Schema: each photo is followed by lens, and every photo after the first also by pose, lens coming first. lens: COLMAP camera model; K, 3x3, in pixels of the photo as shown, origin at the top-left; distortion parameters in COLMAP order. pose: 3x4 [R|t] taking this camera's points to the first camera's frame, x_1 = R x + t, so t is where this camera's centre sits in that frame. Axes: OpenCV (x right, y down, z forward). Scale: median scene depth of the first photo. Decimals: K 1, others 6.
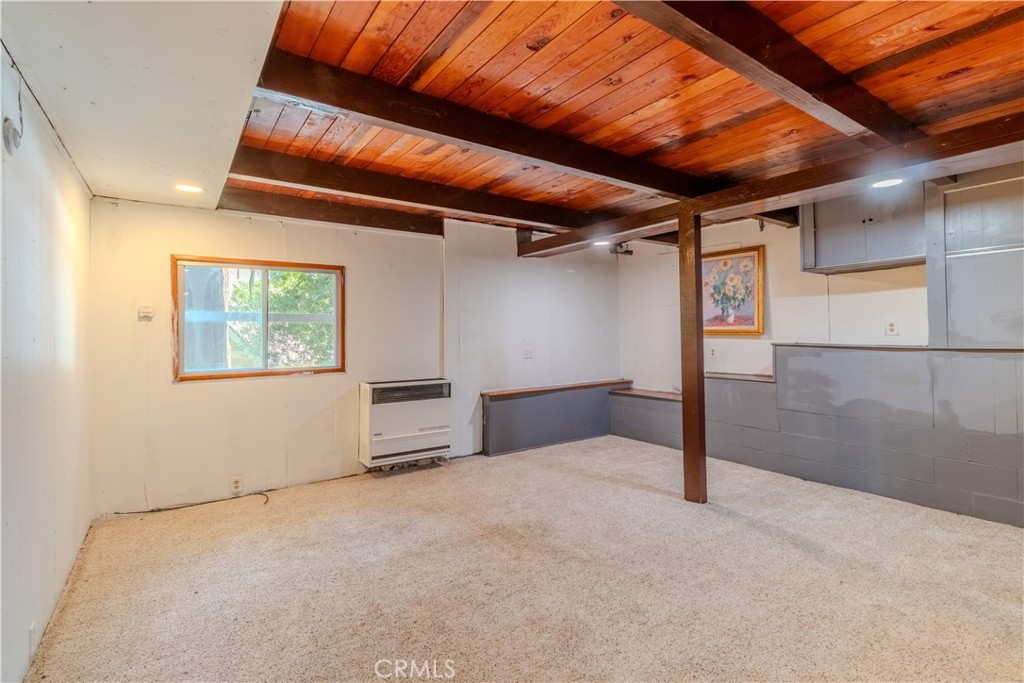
lens RADIAL K [[476.5, 0, 512.3], [0, 476.5, 311.2], [0, 0, 1]] dist [0.005169, 0.001248]
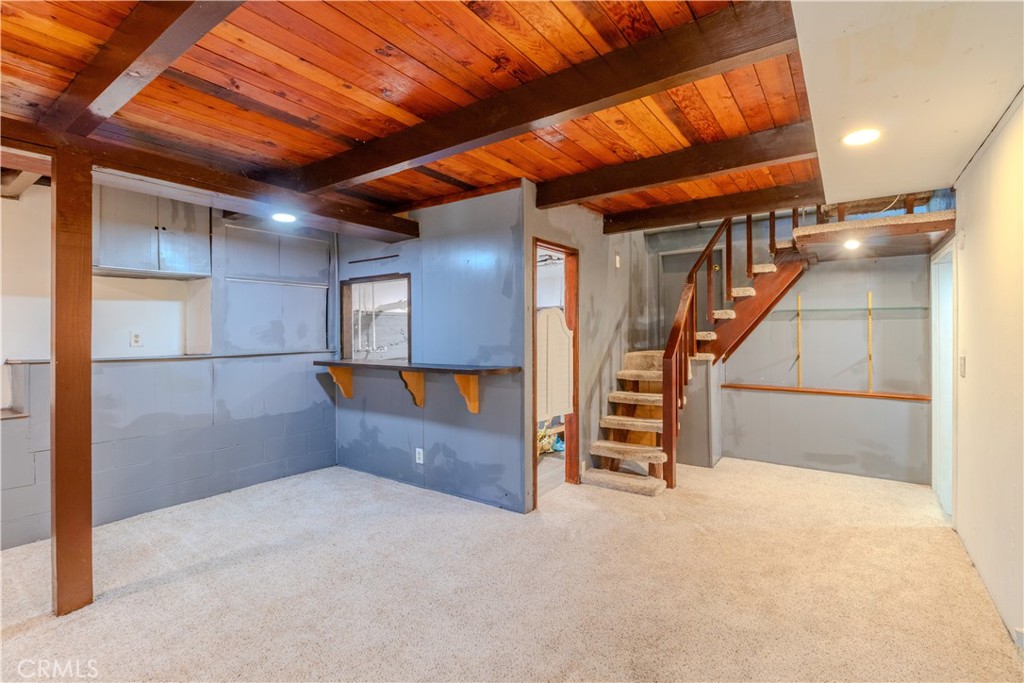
lens RADIAL K [[480.2, 0, 512.2], [0, 480.2, 330.9], [0, 0, 1]] dist [-0.000309, -0.000372]
pose [[-0.314853, 0.019108, 0.948948, -0.451607], [-0.022938, 0.999352, -0.027734, 0.033008], [-0.948863, -0.030500, -0.314211, 0.705857]]
